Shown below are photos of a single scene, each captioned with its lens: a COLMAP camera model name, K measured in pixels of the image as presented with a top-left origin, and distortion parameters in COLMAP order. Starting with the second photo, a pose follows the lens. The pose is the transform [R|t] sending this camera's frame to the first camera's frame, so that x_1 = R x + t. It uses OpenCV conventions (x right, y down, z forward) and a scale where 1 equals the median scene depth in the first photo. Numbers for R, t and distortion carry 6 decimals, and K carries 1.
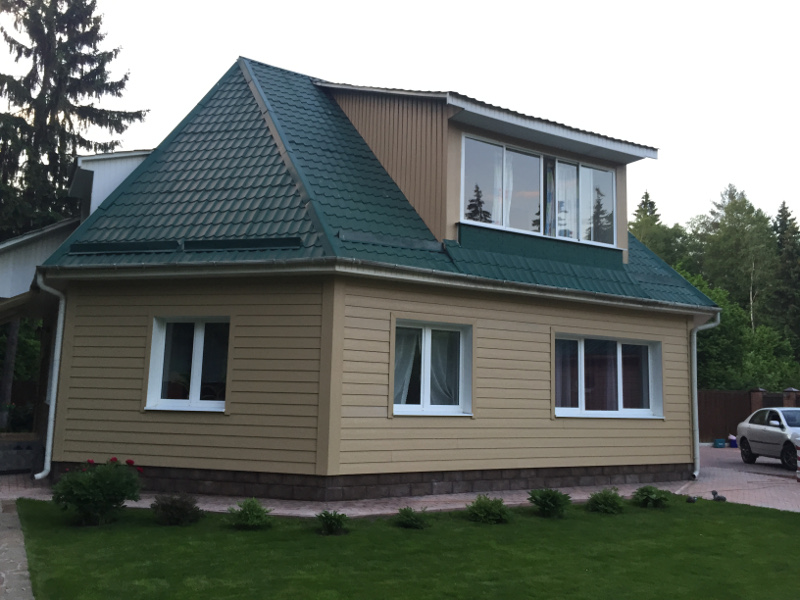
lens RADIAL K [[667.2, 0, 400.0], [0, 667.2, 300.0], [0, 0, 1]] dist [0.042711, -0.204676]
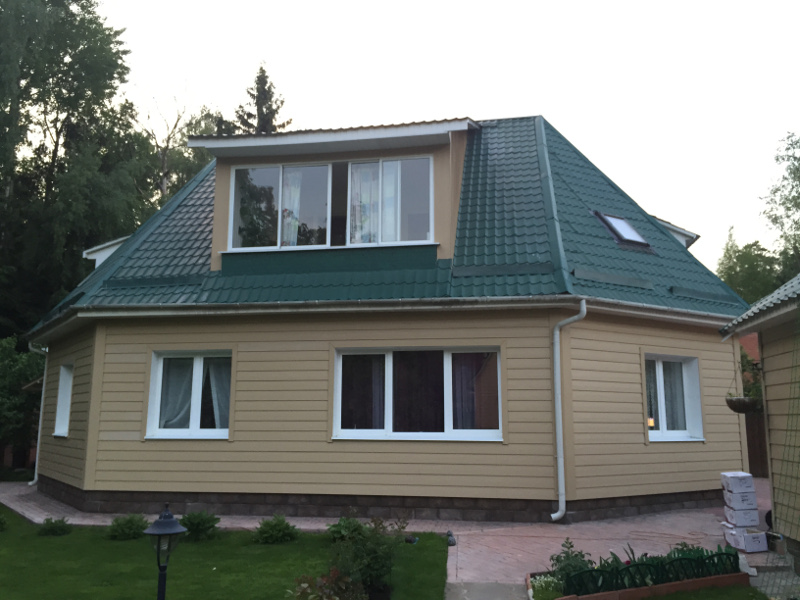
lens RADIAL K [[667.2, 0, 400.0], [0, 667.2, 300.0], [0, 0, 1]] dist [0.042711, -0.204676]
pose [[0.803977, -0.129733, -0.580337, 0.800610], [0.104825, 0.991549, -0.076437, 0.058268], [0.585348, 0.000620, 0.810782, 0.278670]]
